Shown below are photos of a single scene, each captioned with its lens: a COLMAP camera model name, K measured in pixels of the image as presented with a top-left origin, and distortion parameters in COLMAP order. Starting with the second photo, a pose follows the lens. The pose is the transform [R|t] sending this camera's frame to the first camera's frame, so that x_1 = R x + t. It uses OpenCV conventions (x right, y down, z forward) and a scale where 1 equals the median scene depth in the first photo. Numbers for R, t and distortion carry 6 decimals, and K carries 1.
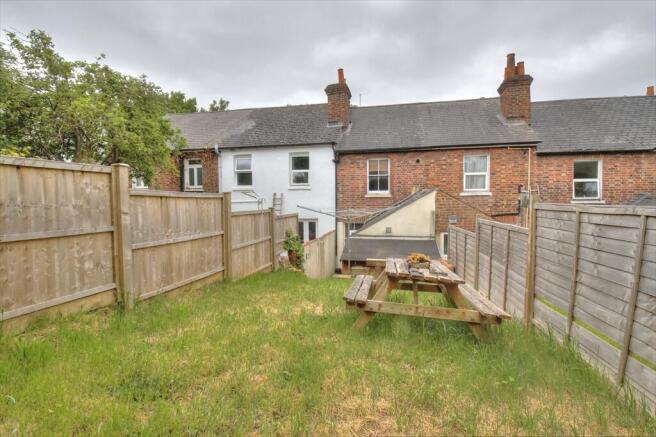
lens RADIAL K [[298.1, 0, 328.0], [0, 298.1, 218.5], [0, 0, 1]] dist [-0.000676, -0.000215]
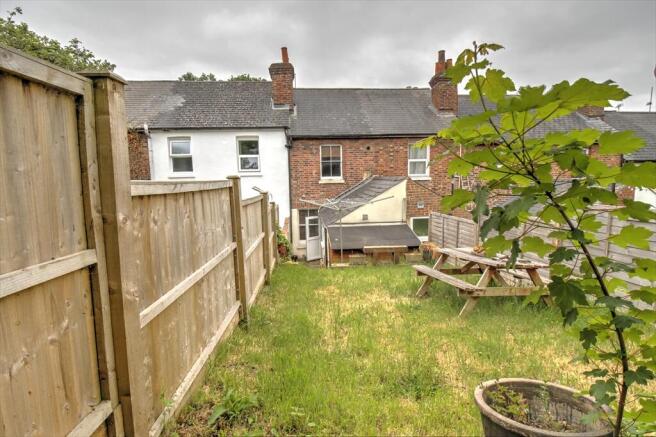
lens RADIAL K [[305.6, 0, 328.0], [0, 305.6, 218.5], [0, 0, 1]] dist [-0.003666, -0.001114]
pose [[0.960440, -0.049336, 0.274083, -0.134429], [0.032233, 0.997262, 0.066561, -0.019925], [-0.276617, -0.055094, 0.959400, -0.004659]]
